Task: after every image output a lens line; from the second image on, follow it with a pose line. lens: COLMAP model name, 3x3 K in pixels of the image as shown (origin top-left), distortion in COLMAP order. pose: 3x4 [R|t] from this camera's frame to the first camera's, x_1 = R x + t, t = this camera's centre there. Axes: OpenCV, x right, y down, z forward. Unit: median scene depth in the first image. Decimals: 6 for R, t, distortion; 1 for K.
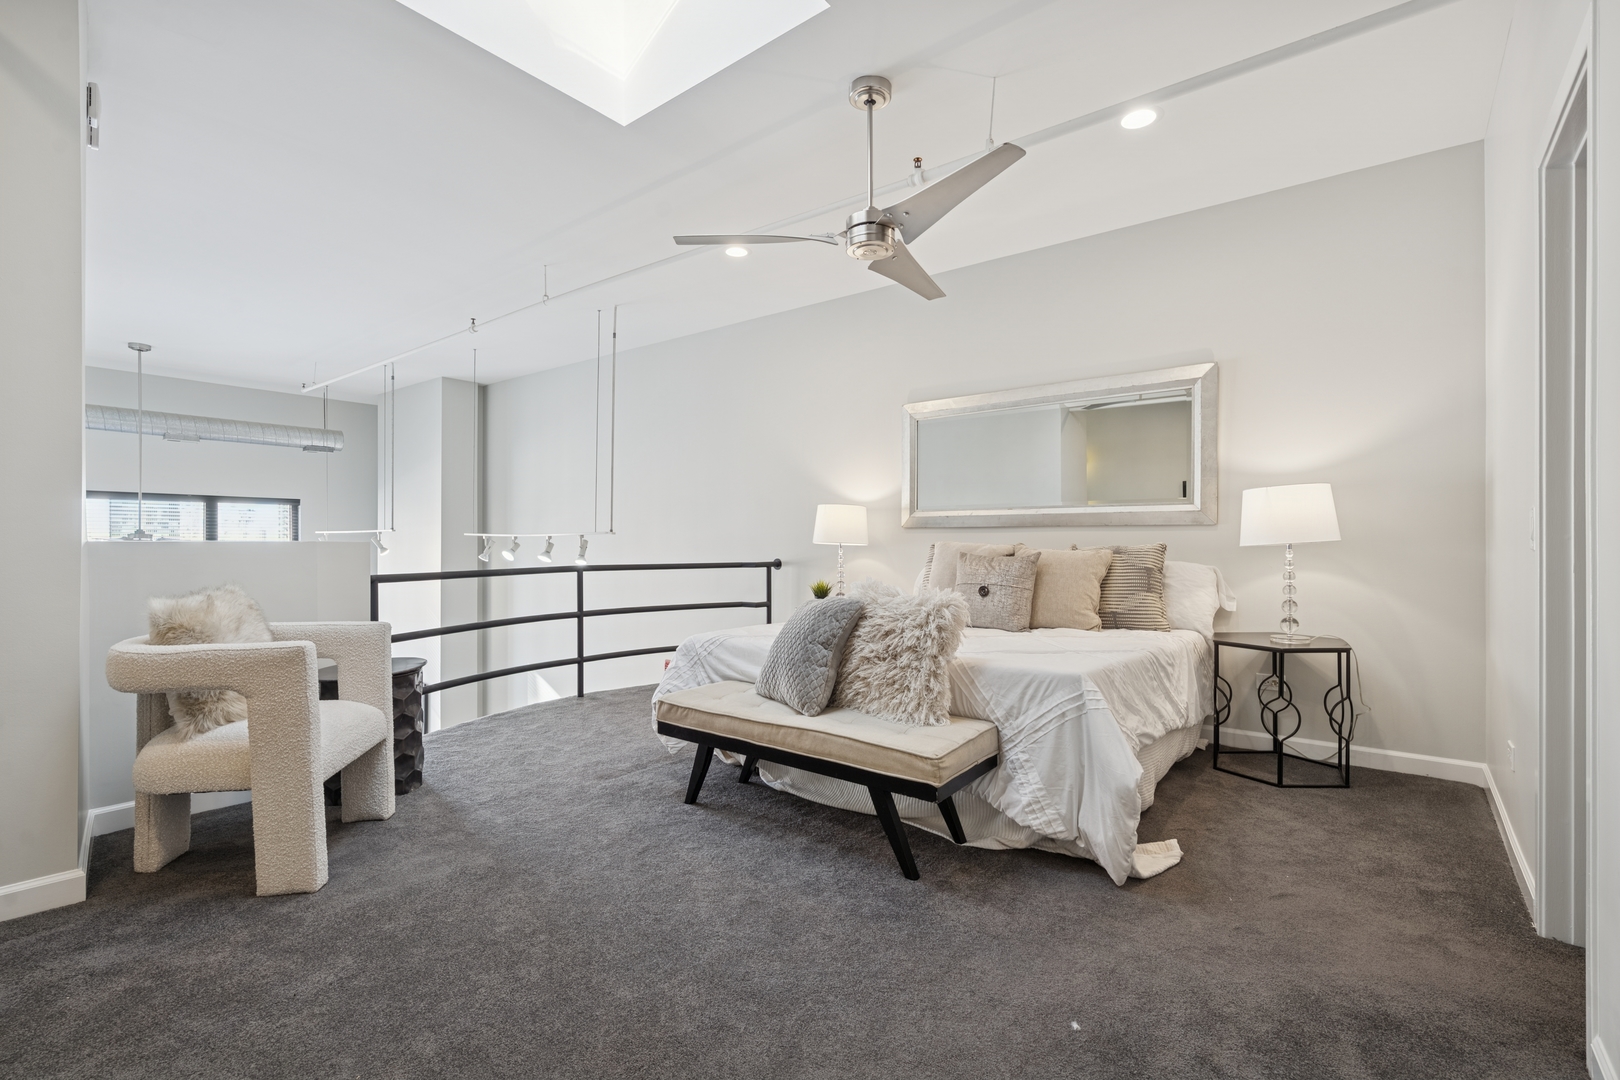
lens RADIAL K [[738.7, 0, 806.7], [0, 738.7, 540.7], [0, 0, 1]] dist [-0.000196, -0.000207]
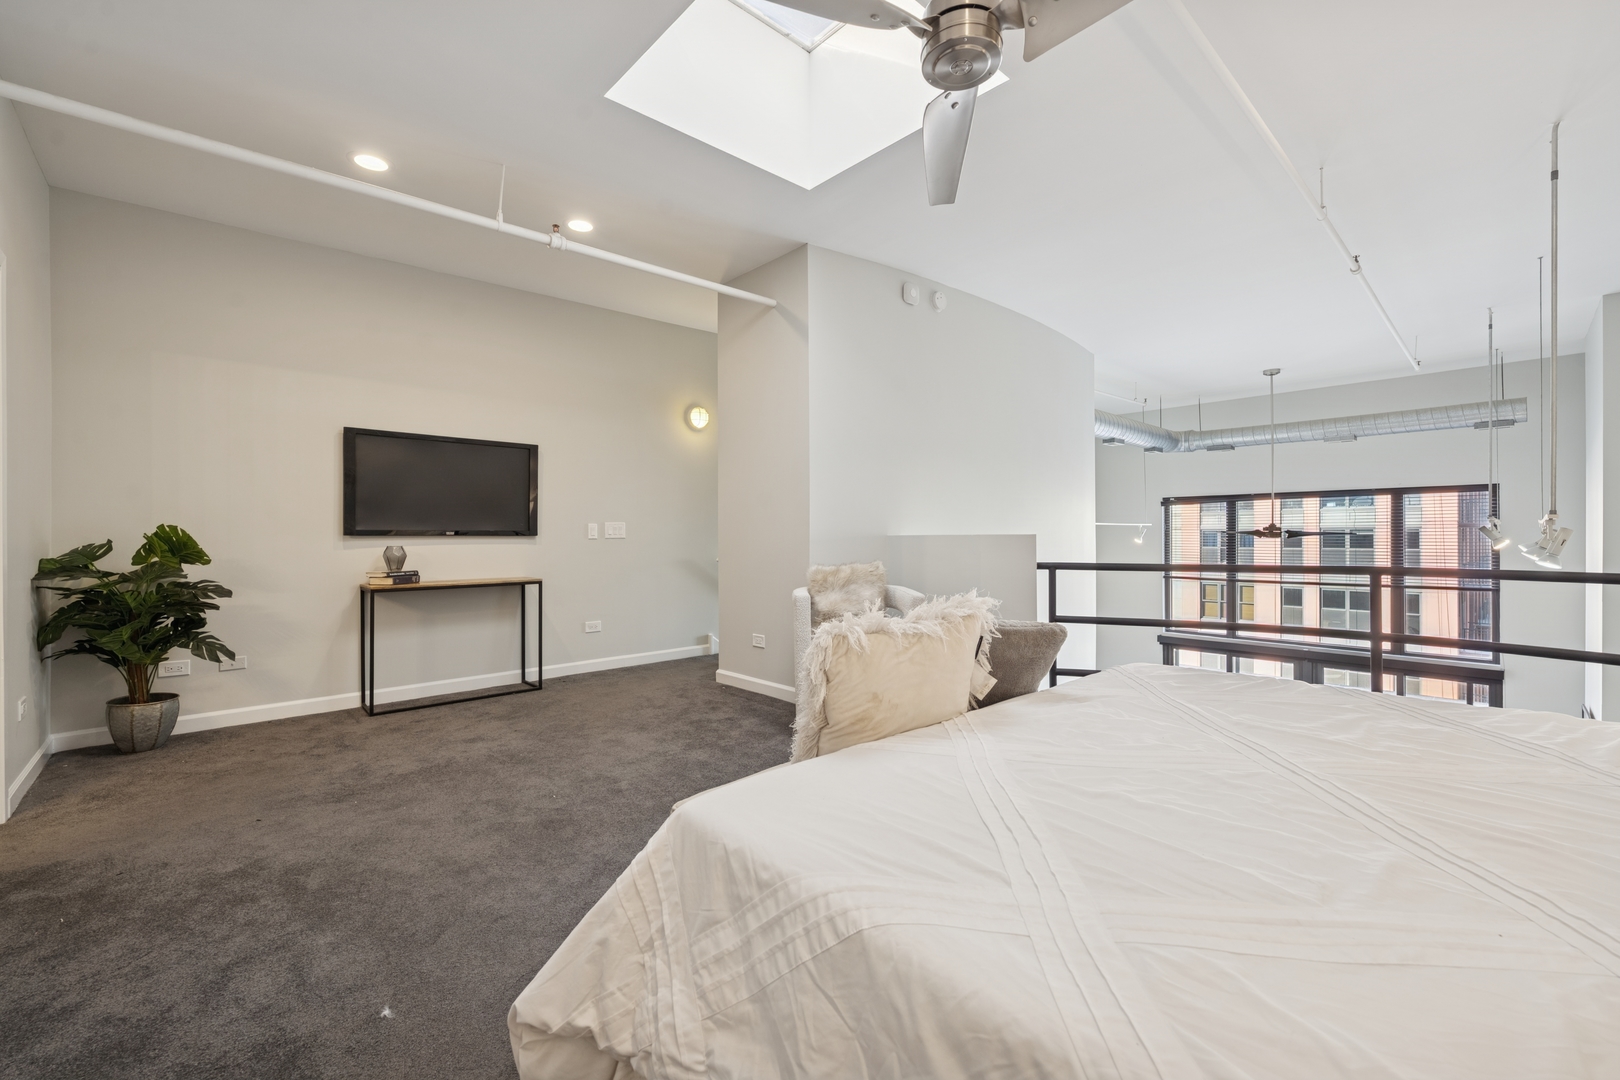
lens RADIAL K [[653.4, 0, 796.3], [0, 653.4, 538.7], [0, 0, 1]] dist [-0.006865, 0.000949]
pose [[-0.139264, 0.002310, -0.990253, 0.230238], [0.008671, 0.999962, 0.001114, 0.001420], [0.990217, -0.008432, -0.139278, 0.336625]]
